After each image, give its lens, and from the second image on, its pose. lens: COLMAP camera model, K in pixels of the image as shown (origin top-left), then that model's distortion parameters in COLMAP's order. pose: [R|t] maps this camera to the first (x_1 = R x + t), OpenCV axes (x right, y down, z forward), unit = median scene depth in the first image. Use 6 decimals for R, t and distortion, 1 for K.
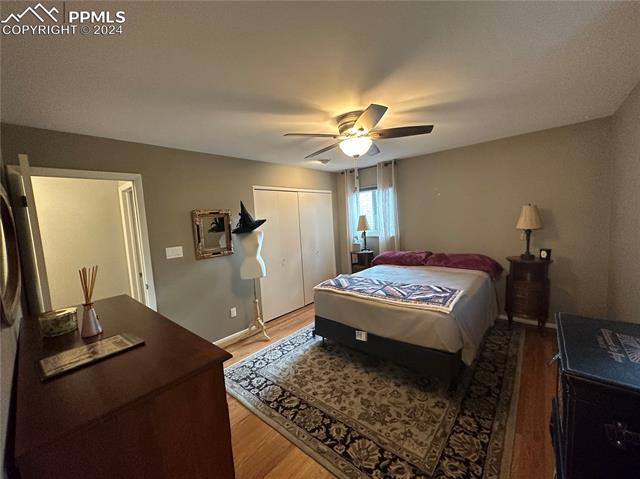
lens RADIAL K [[254.2, 0, 319.3], [0, 254.2, 241.3], [0, 0, 1]] dist [-0.001807, 0.000824]
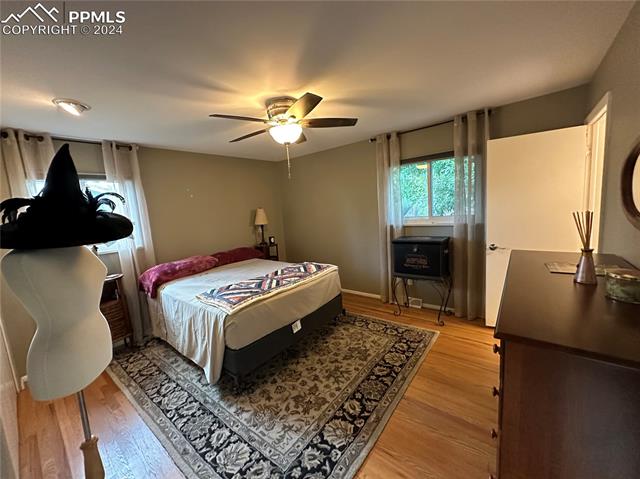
lens RADIAL K [[254.2, 0, 319.9], [0, 254.2, 239.5], [0, 0, 1]] dist [-0.001807, 0.000824]
pose [[-0.035660, -0.064233, 0.997298, -0.901830], [0.165644, 0.983749, 0.069283, -0.014321], [-0.985541, 0.167667, -0.024440, 0.990981]]
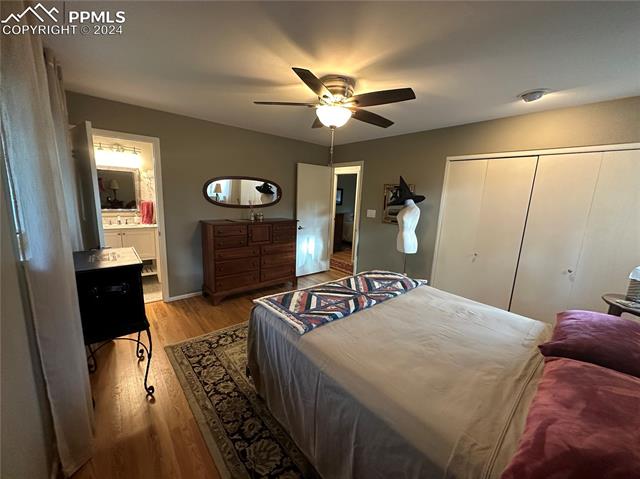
lens RADIAL K [[254.2, 0, 318.2], [0, 254.2, 238.6], [0, 0, 1]] dist [-0.001807, 0.000824]
pose [[-0.149781, 0.225100, -0.962754, 1.164186], [-0.126668, 0.961346, 0.244477, -0.172308], [0.980572, 0.158568, -0.115478, 1.149728]]
